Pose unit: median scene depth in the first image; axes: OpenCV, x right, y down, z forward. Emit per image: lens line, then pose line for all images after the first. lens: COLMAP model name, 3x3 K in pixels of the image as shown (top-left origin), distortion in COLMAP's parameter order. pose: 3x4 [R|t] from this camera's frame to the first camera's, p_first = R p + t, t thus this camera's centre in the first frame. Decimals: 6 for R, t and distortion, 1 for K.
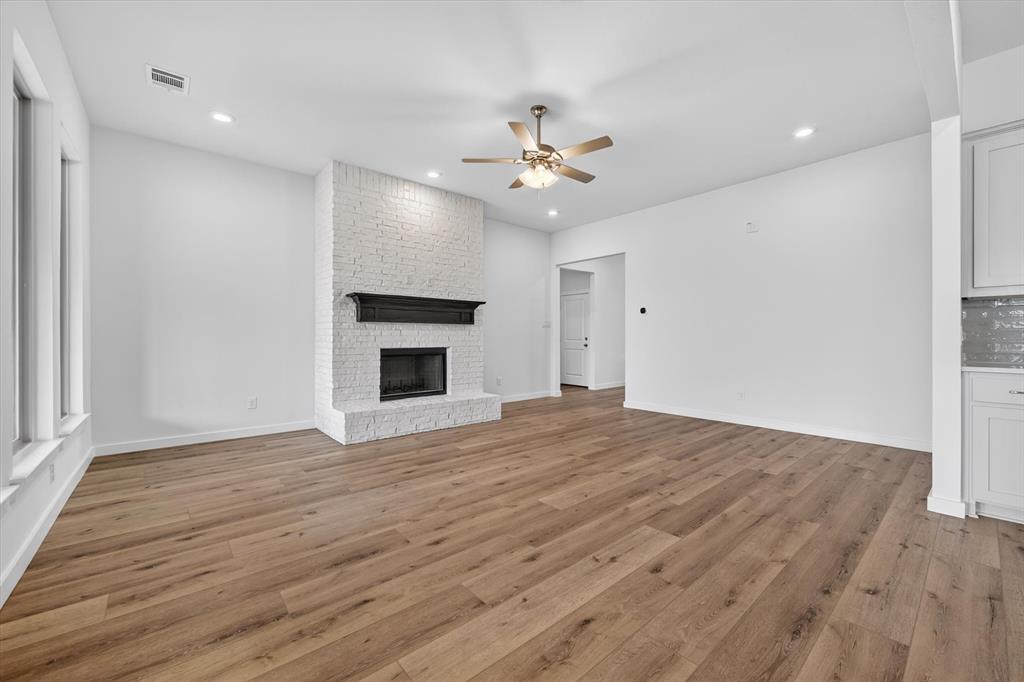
lens RADIAL K [[409.8, 0, 516.1], [0, 409.8, 336.7], [0, 0, 1]] dist [-0.009271, -0.000298]
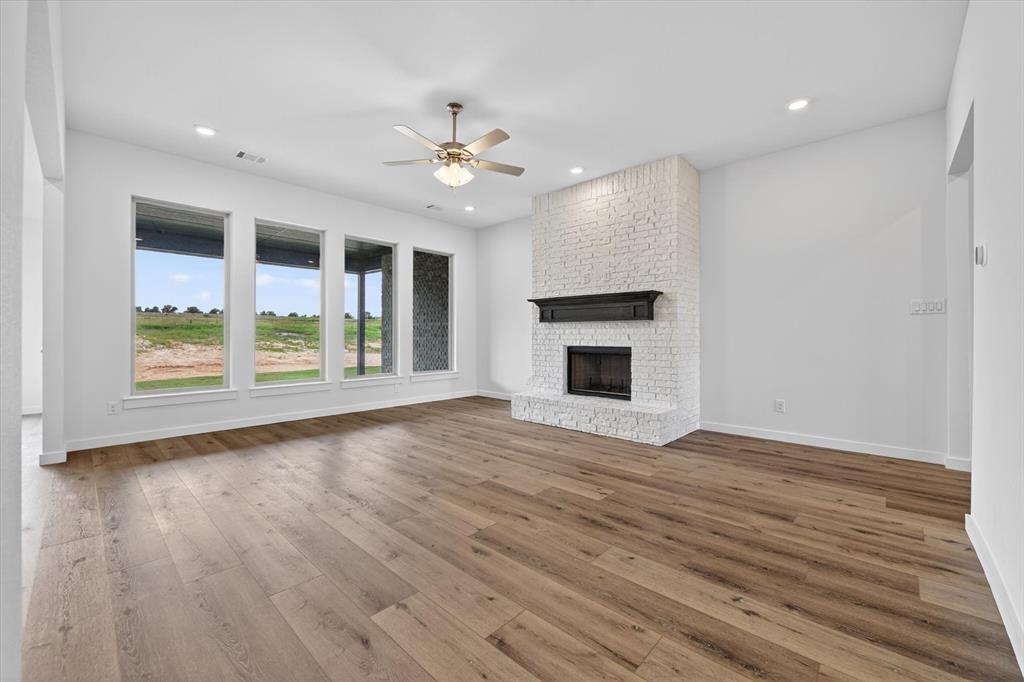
lens RADIAL K [[409.8, 0, 516.1], [0, 409.8, 336.7], [0, 0, 1]] dist [-0.009271, -0.000298]
pose [[0.110052, 0.003029, -0.993921, 1.068220], [0.000099, 0.999995, 0.003059, 0.000735], [0.993926, -0.000435, 0.110051, 1.047916]]
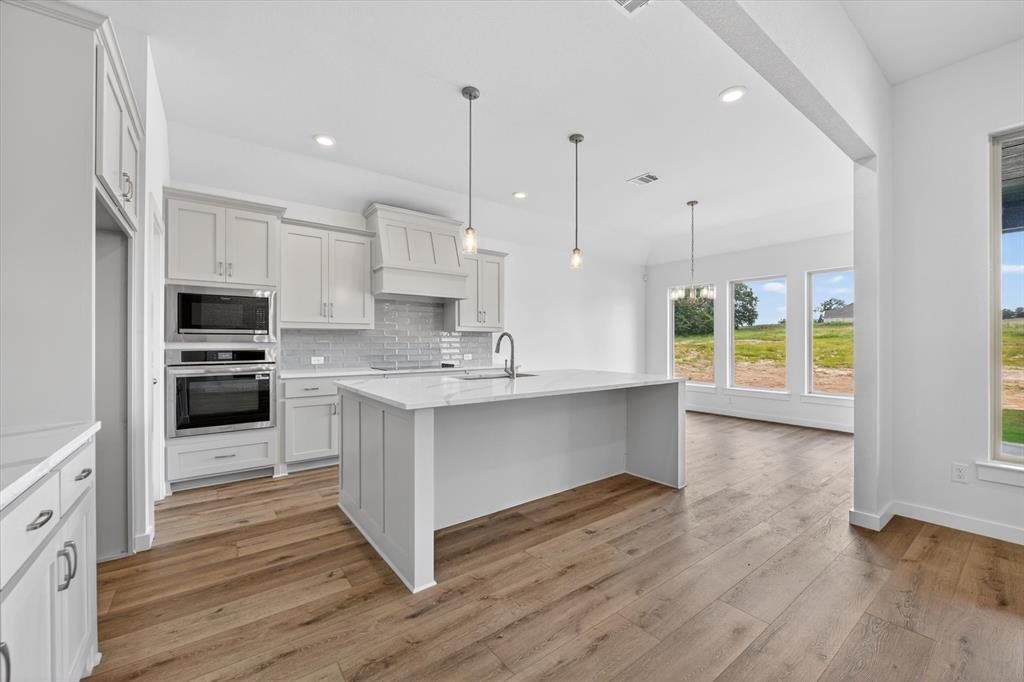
lens RADIAL K [[409.3, 0, 519.8], [0, 409.3, 342.0], [0, 0, 1]] dist [-0.008275, -0.000153]
pose [[-0.998399, -0.001056, 0.056548, 0.563522], [-0.001234, 0.999994, -0.003112, -0.033160], [-0.056545, -0.003177, -0.998395, 0.831614]]
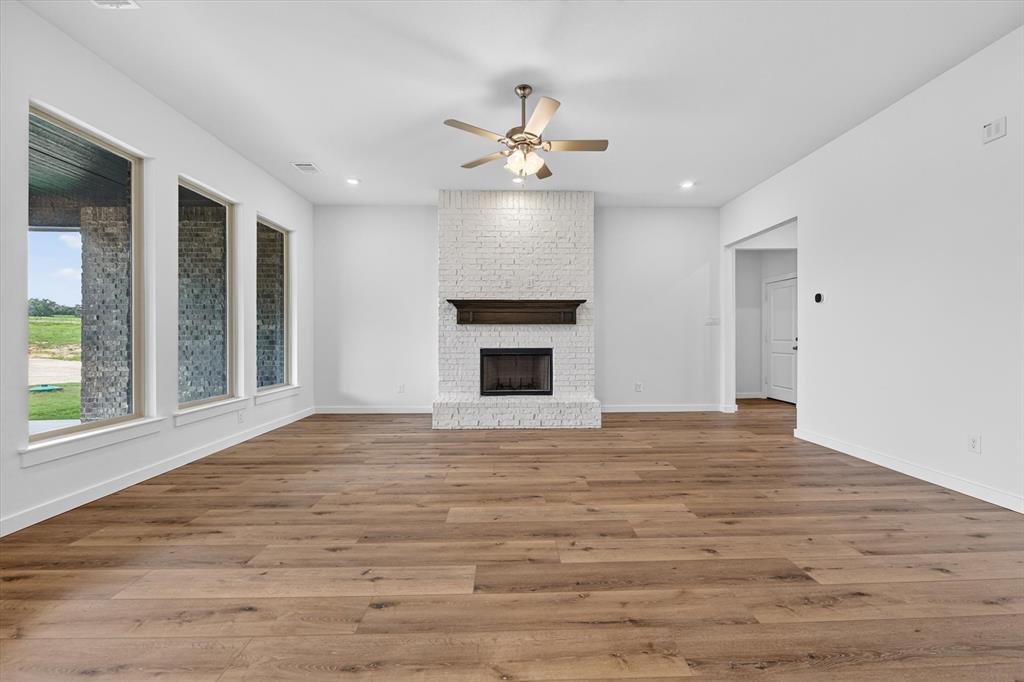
lens RADIAL K [[409.8, 0, 516.1], [0, 409.8, 336.7], [0, 0, 1]] dist [-0.009271, -0.000298]
pose [[0.773649, -0.002547, -0.633609, 0.625627], [0.002637, 0.999996, -0.000800, -0.001491], [0.633608, -0.001052, 0.773653, 0.283936]]
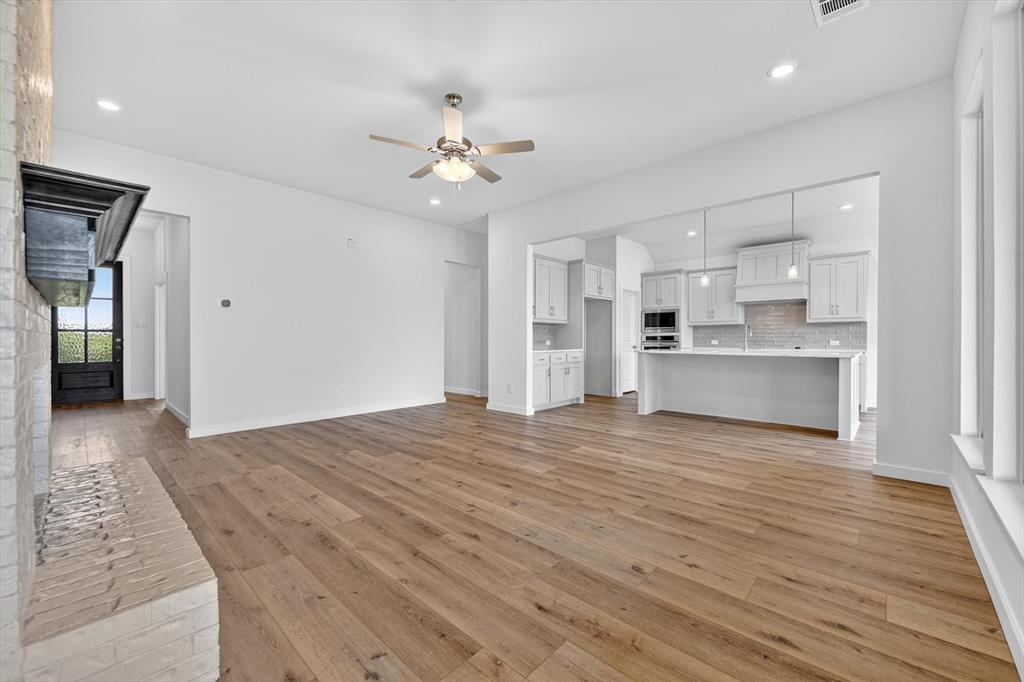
lens RADIAL K [[410.2, 0, 512.0], [0, 410.2, 341.0], [0, 0, 1]] dist [-0.009981, -0.000007]
pose [[-0.106244, -0.006917, 0.994316, -0.915298], [-0.000382, 0.999976, 0.006915, -0.001115], [-0.994340, 0.000354, -0.106244, 0.974113]]
